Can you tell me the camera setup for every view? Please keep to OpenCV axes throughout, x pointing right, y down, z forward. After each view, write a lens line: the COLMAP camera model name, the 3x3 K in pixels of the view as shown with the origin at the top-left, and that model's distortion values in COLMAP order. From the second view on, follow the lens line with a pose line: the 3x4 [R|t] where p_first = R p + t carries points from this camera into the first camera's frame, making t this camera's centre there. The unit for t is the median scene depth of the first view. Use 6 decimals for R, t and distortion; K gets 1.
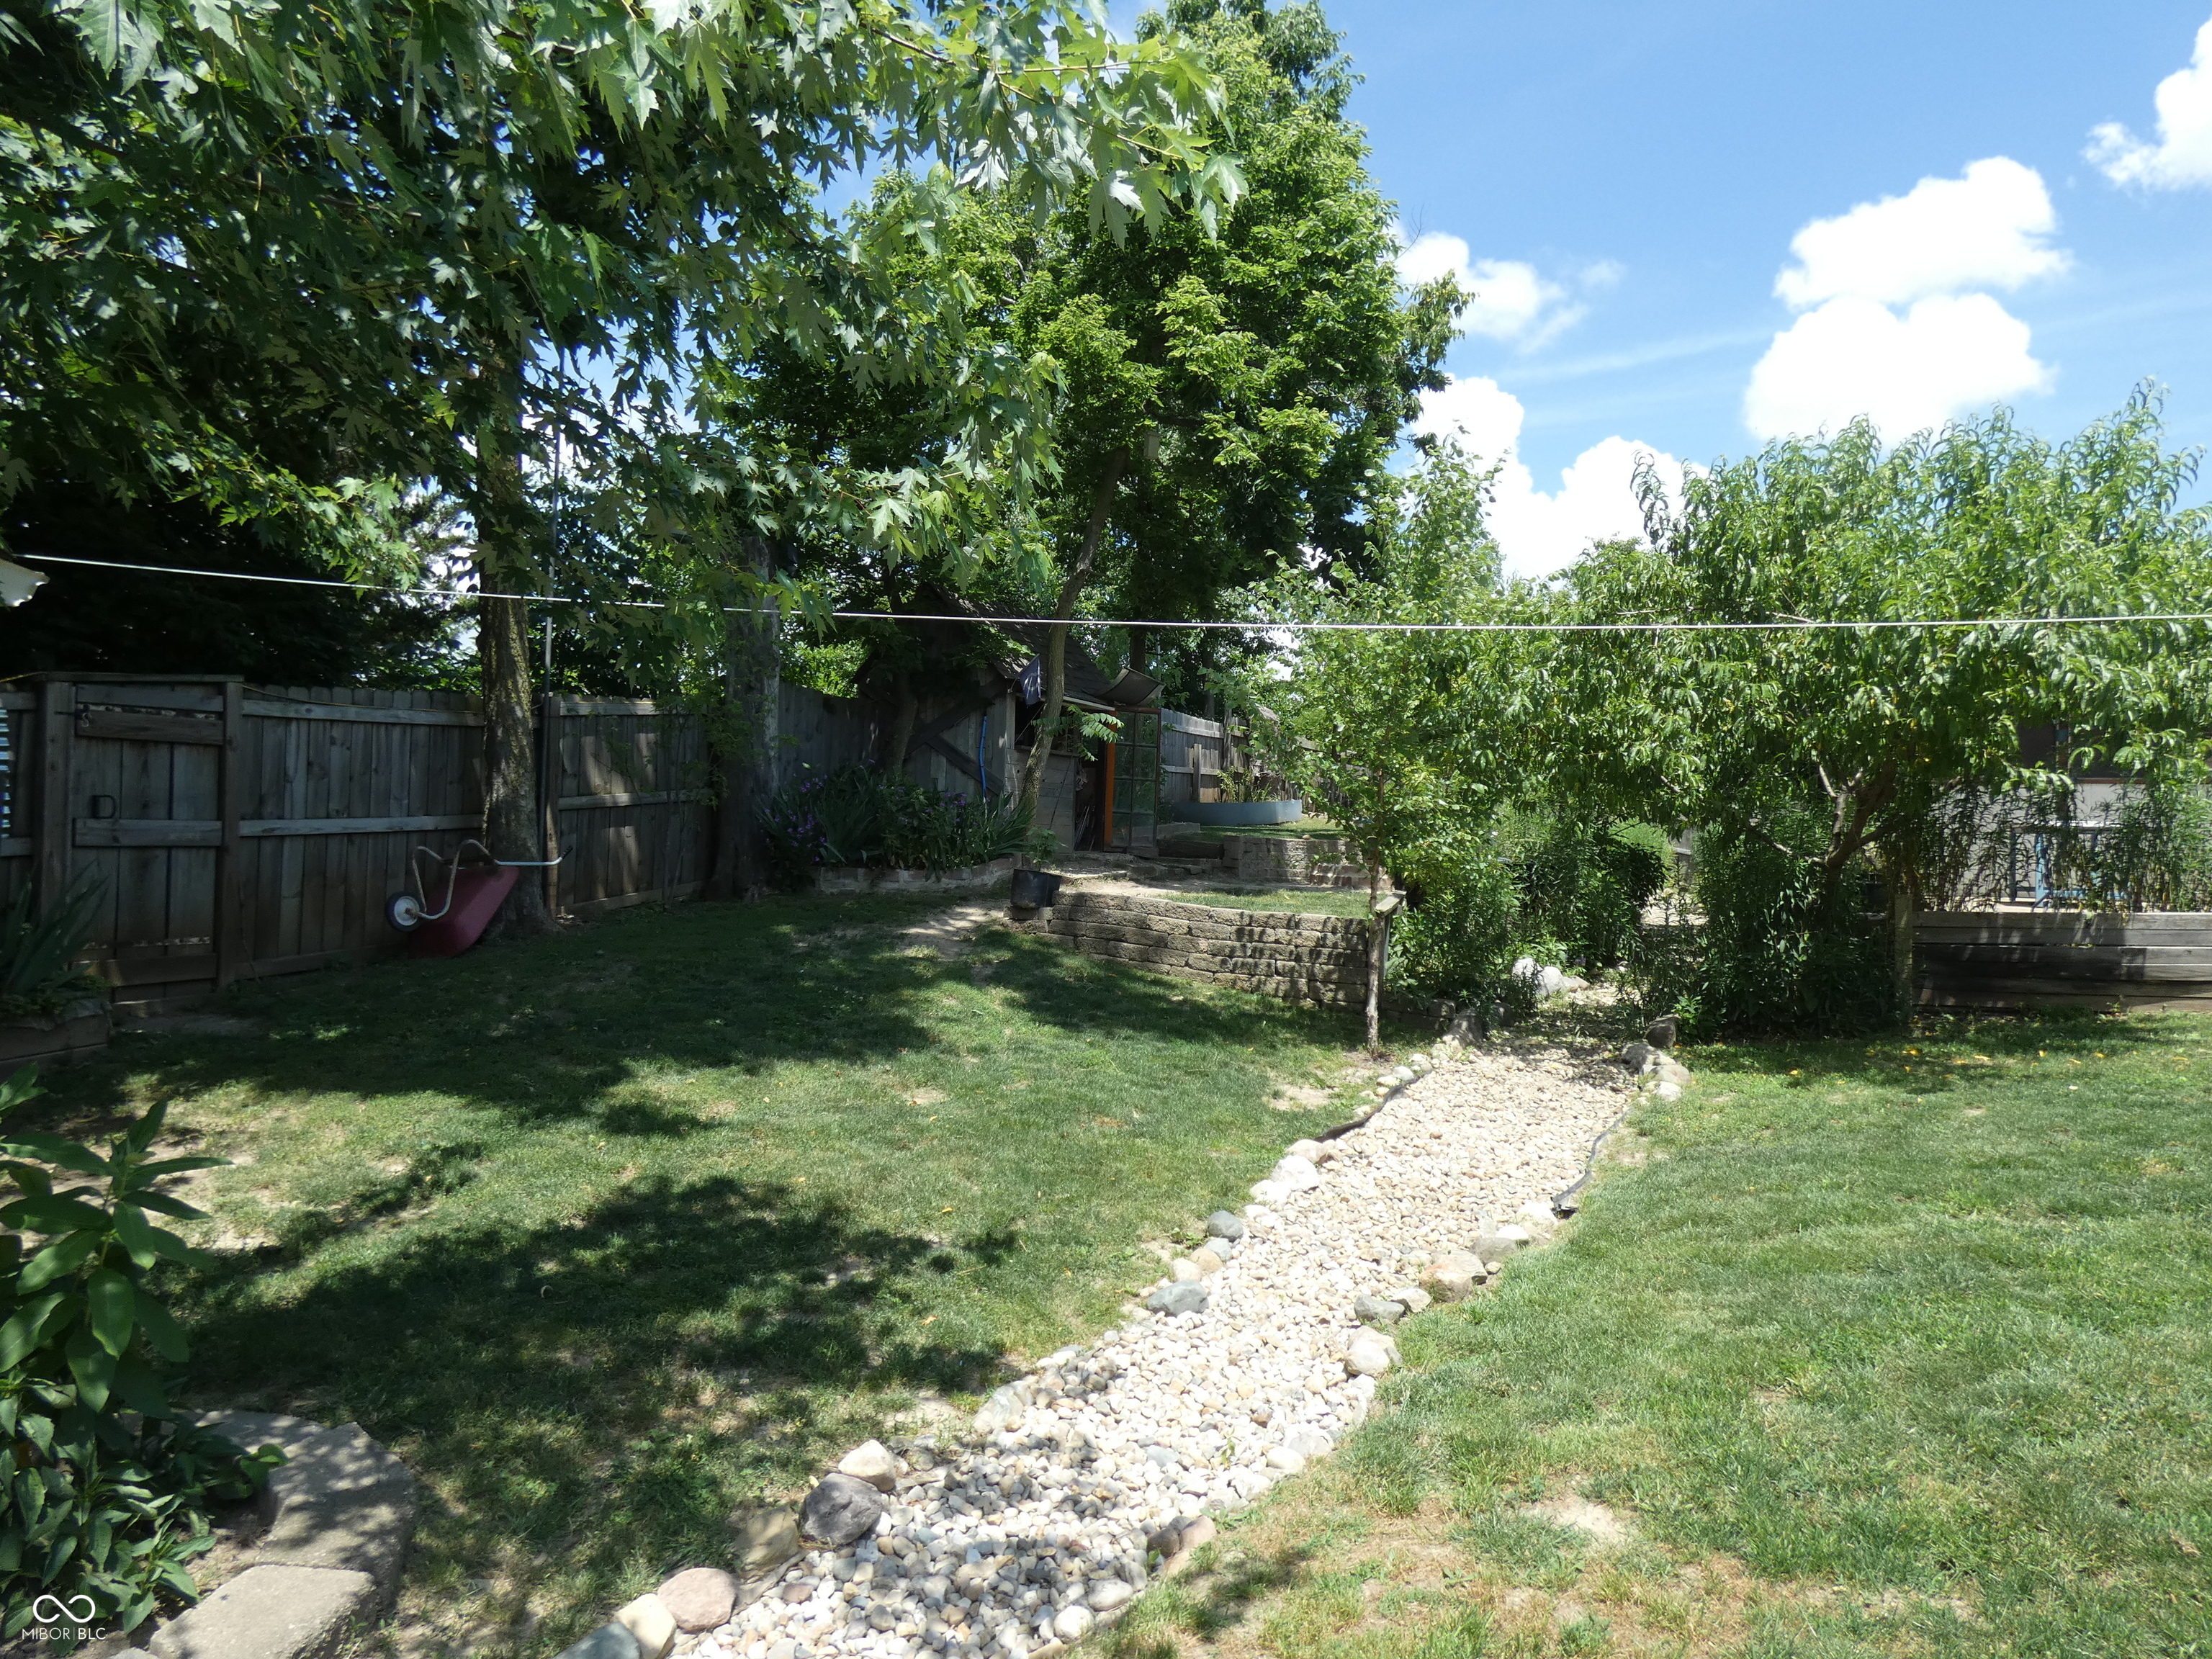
lens RADIAL K [[1324.2, 0, 1109.4], [0, 1324.2, 798.2], [0, 0, 1]] dist [-0.004616, -0.001523]
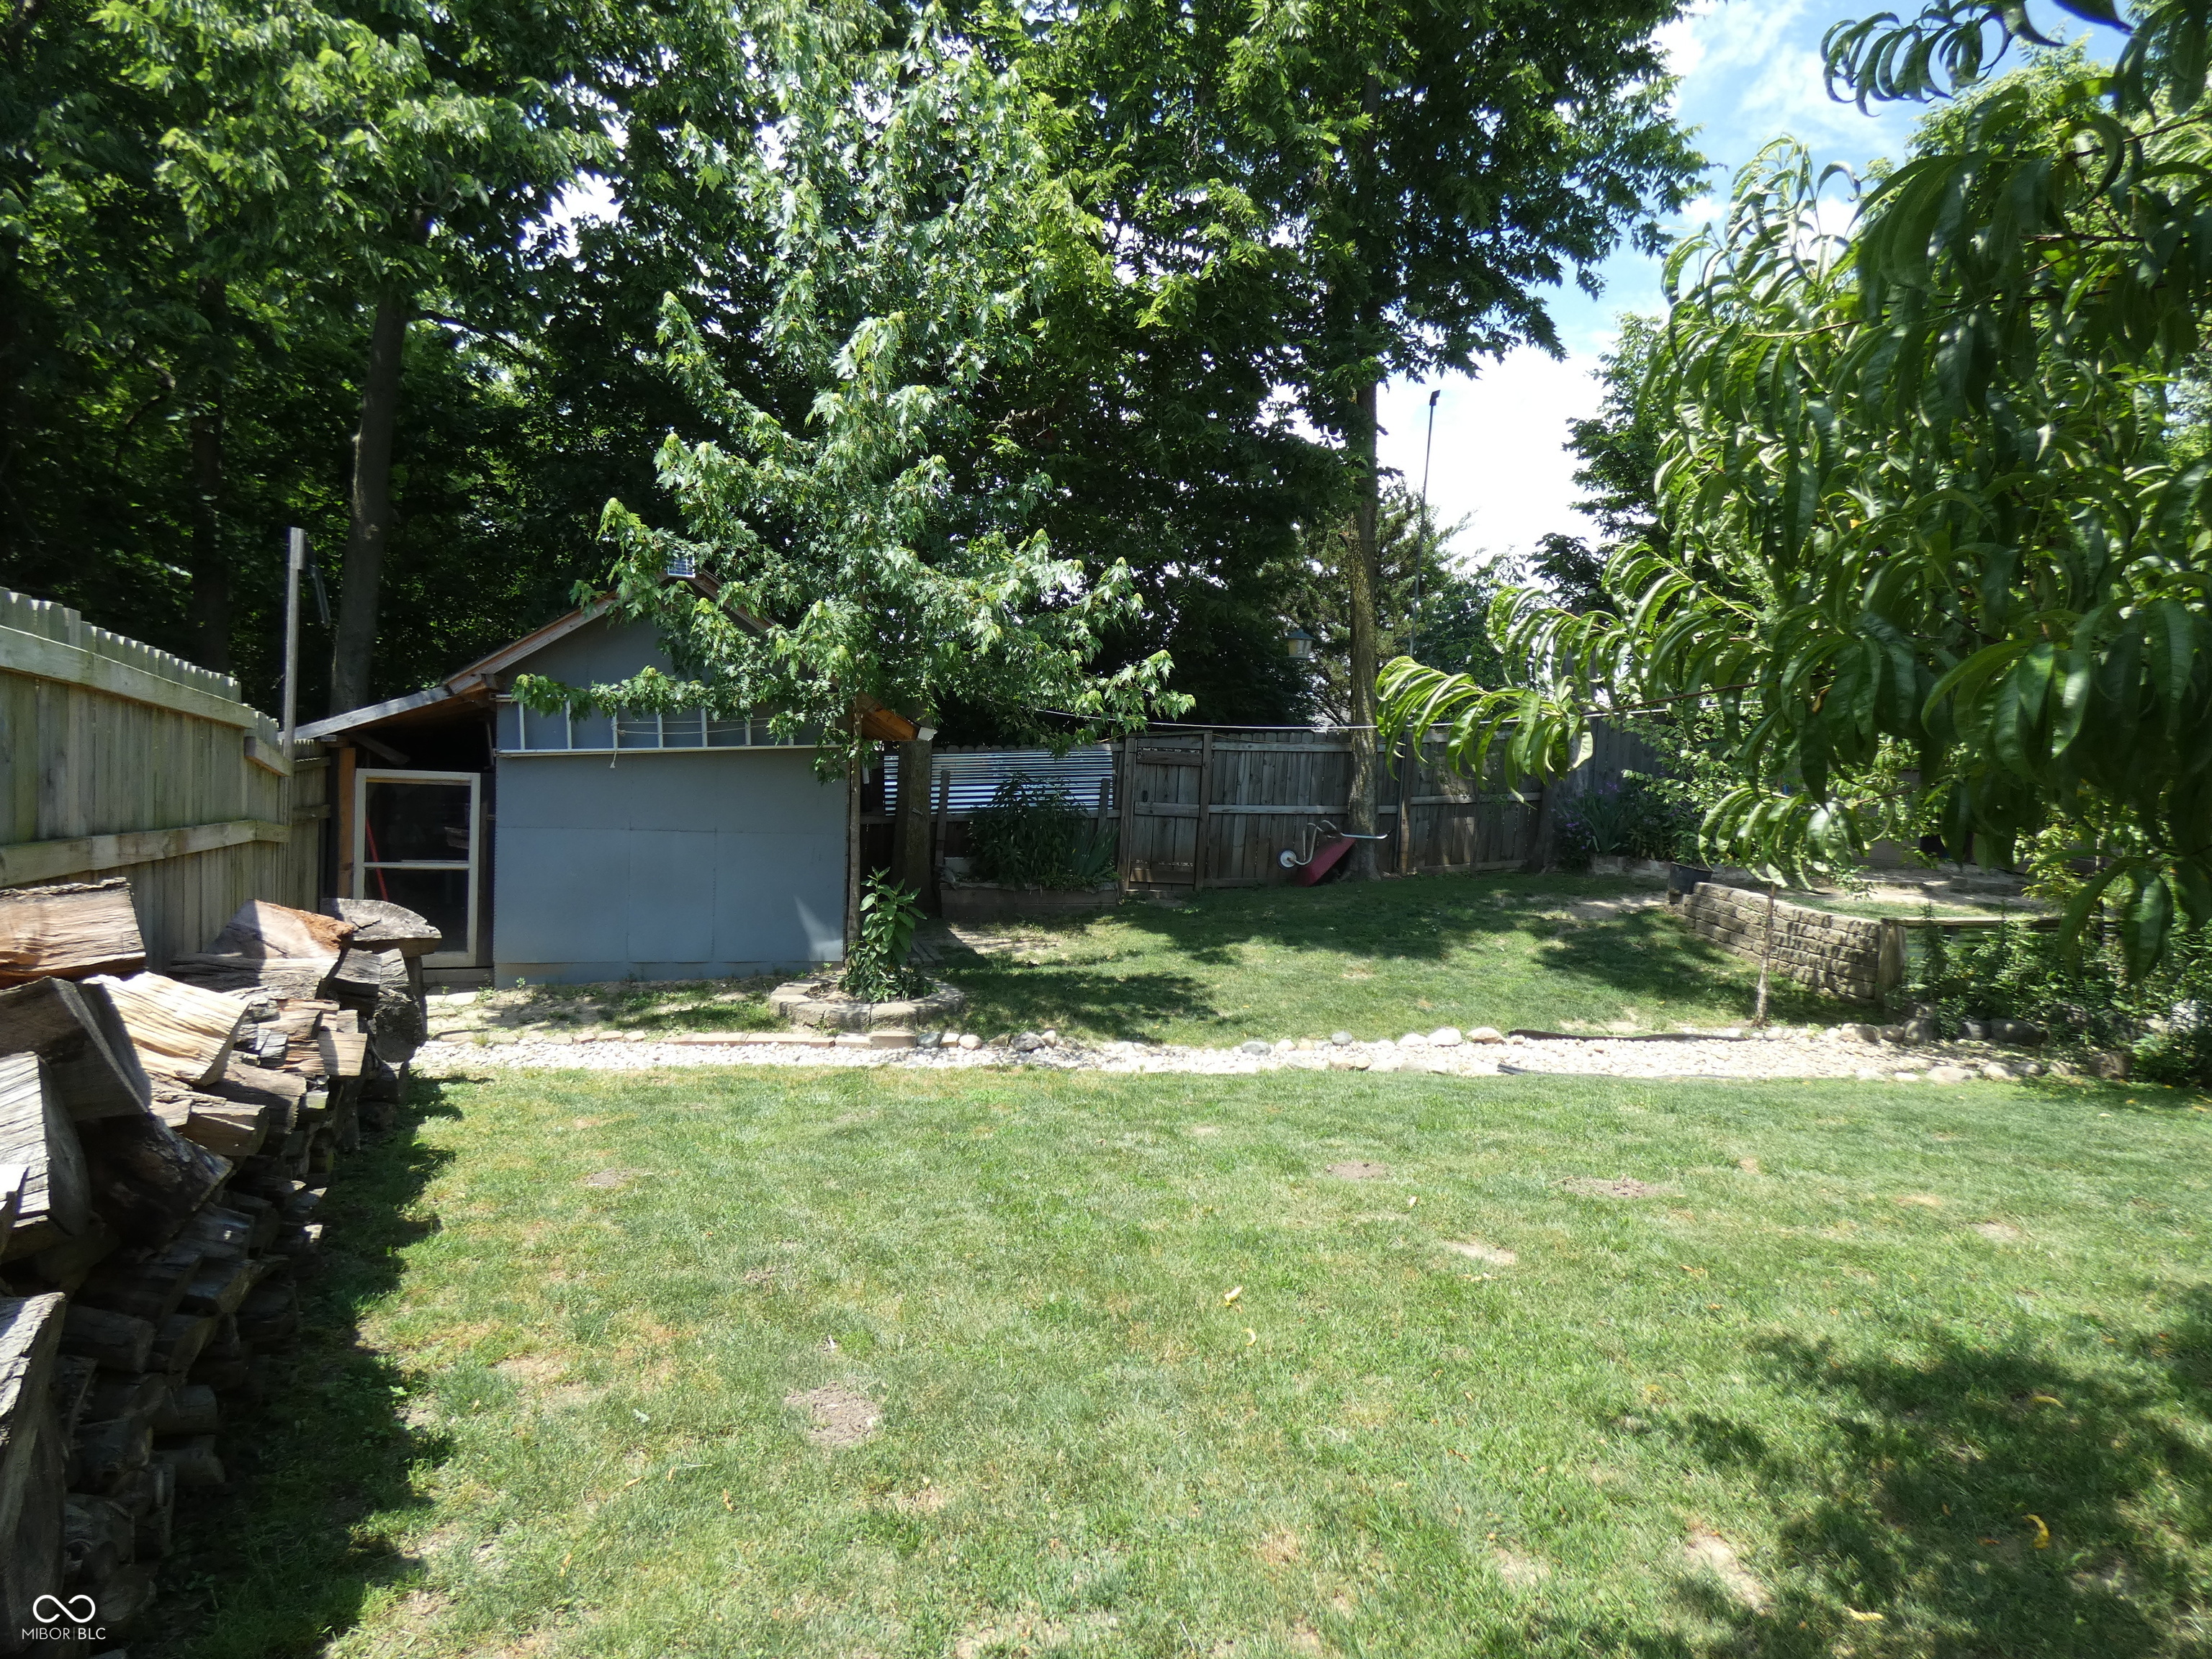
lens RADIAL K [[1324.2, 0, 1109.4], [0, 1324.2, 798.2], [0, 0, 1]] dist [-0.004616, -0.001523]
pose [[0.542494, 0.027919, -0.839596, 0.828260], [-0.021475, 0.999582, 0.019363, -0.025261], [0.839785, 0.007526, 0.542867, -0.166201]]
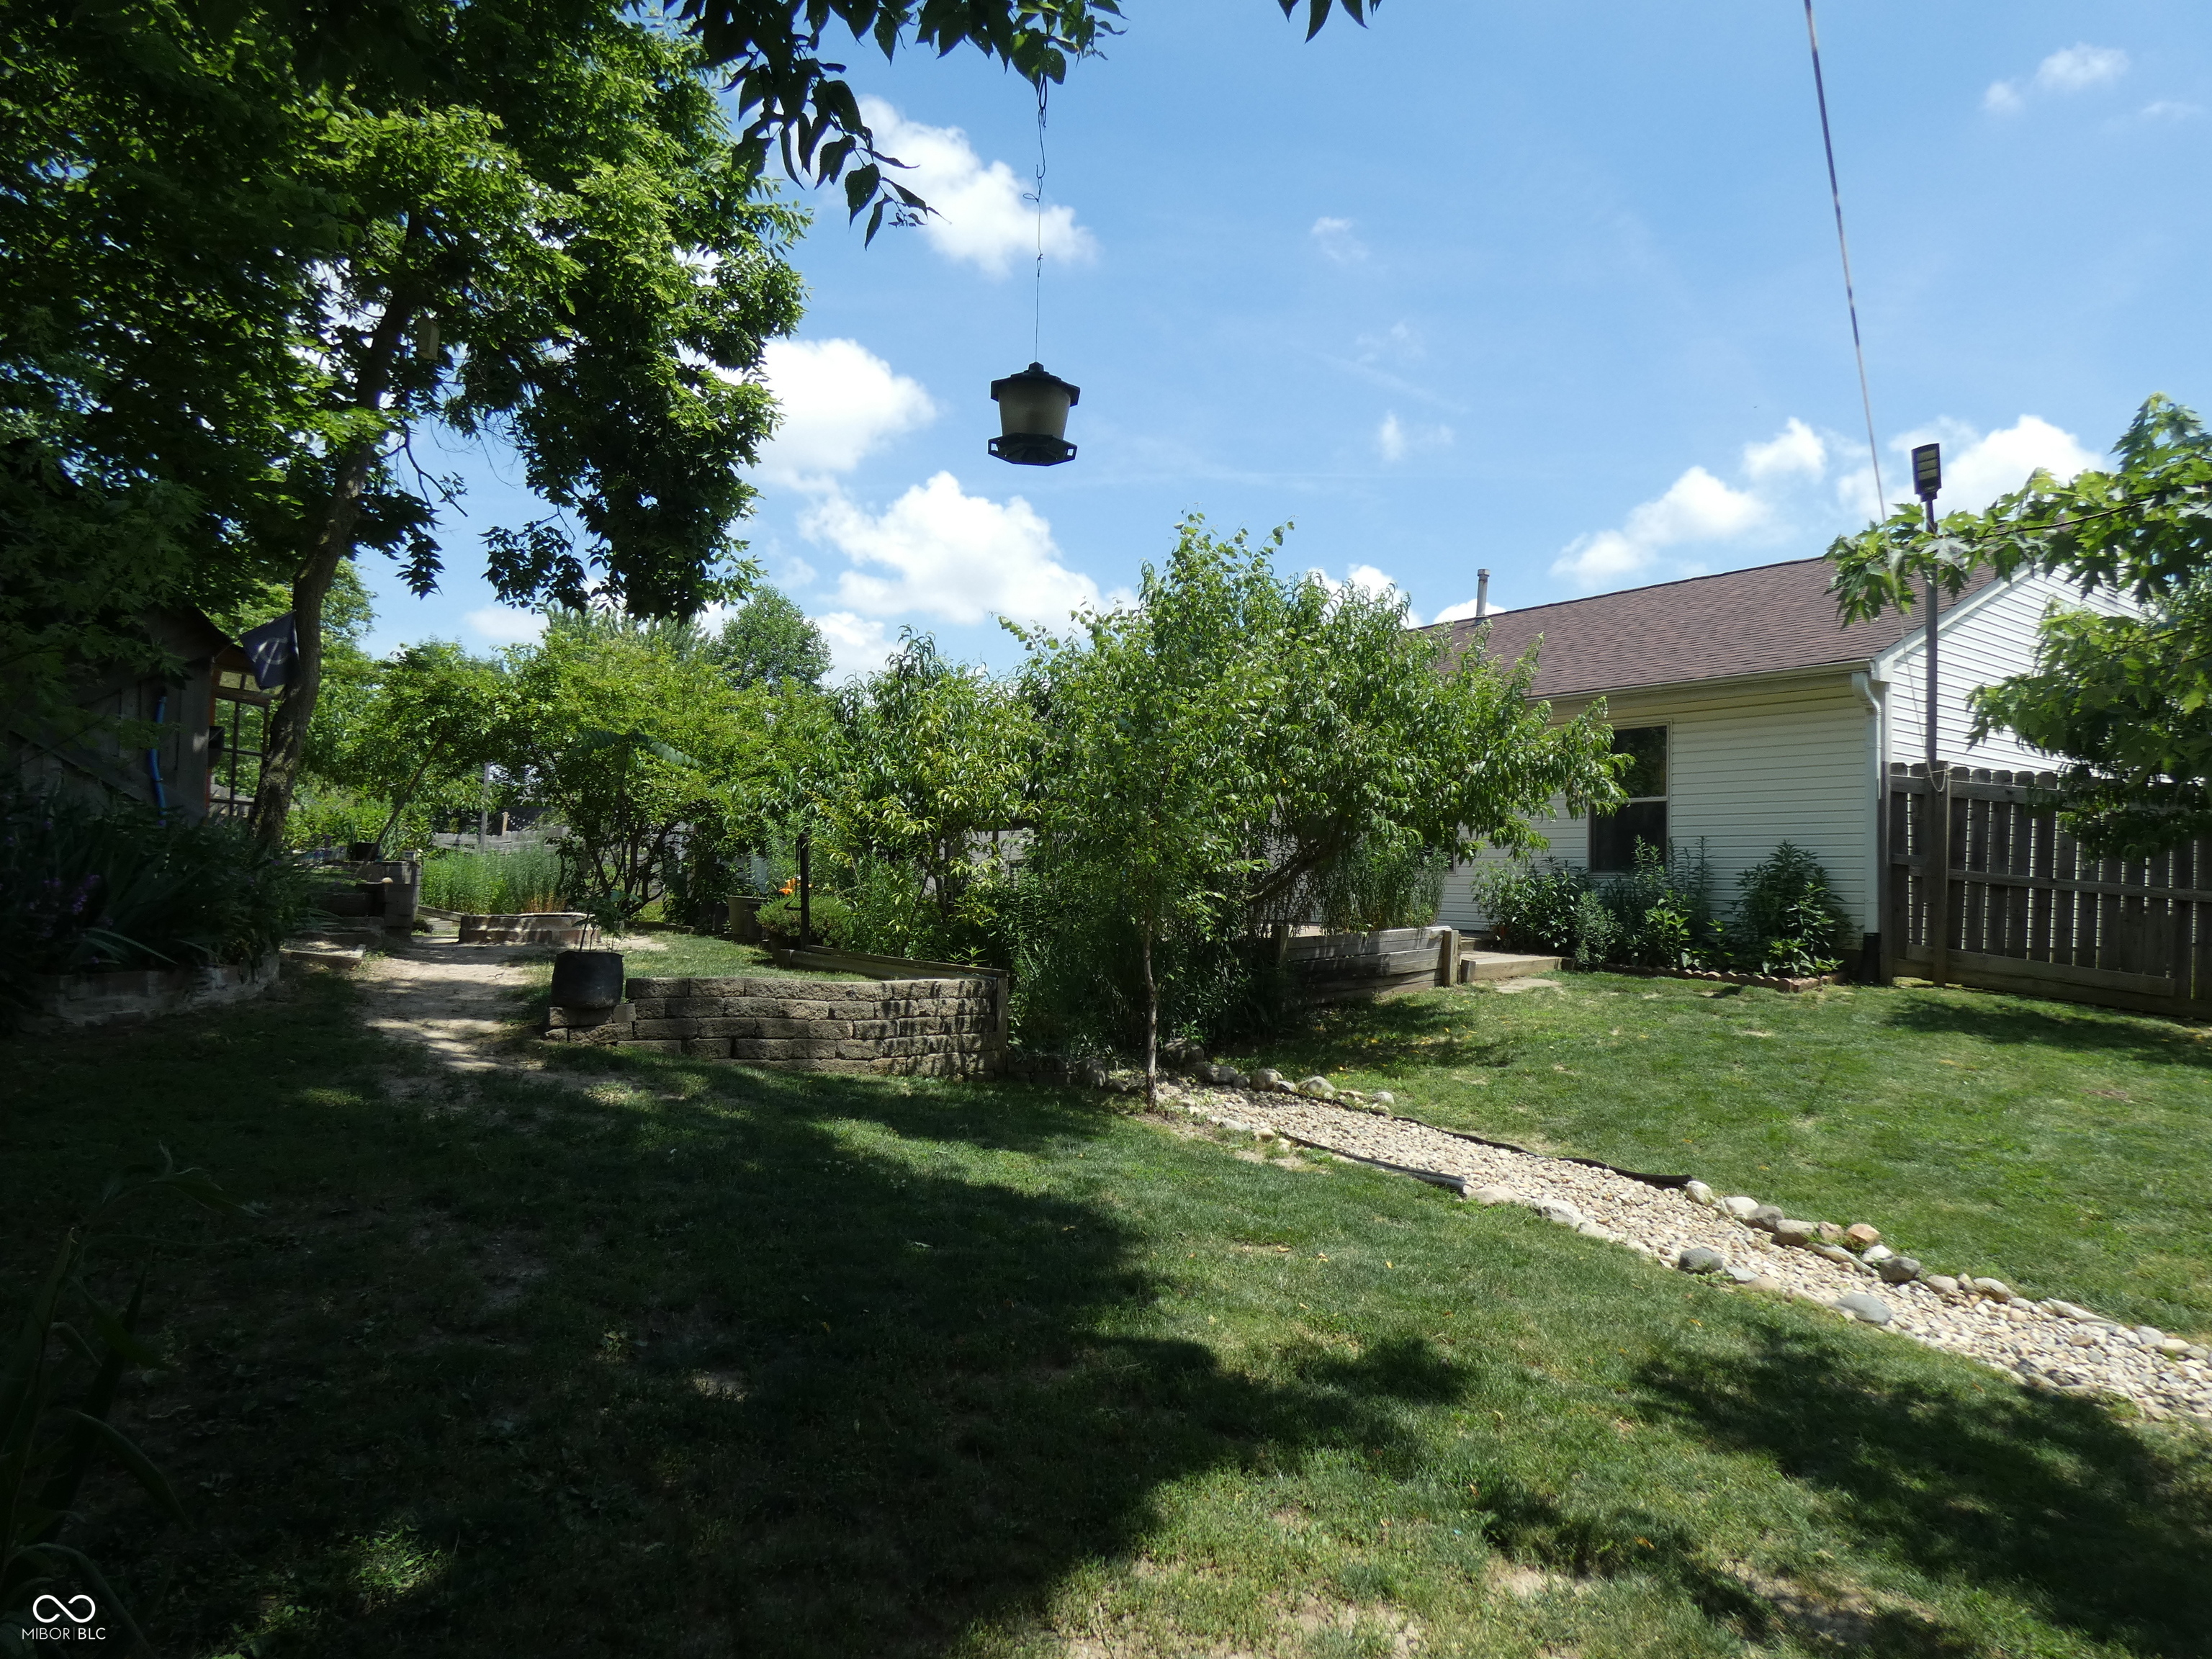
lens RADIAL K [[1322.2, 0, 1103.9], [0, 1322.2, 838.3], [0, 0, 1]] dist [-0.003032, 0.000630]
pose [[0.443016, 0.006858, 0.896488, -0.659772], [-0.027382, 0.999608, 0.005884, -0.018362], [-0.896096, -0.027154, 0.443030, 0.548174]]
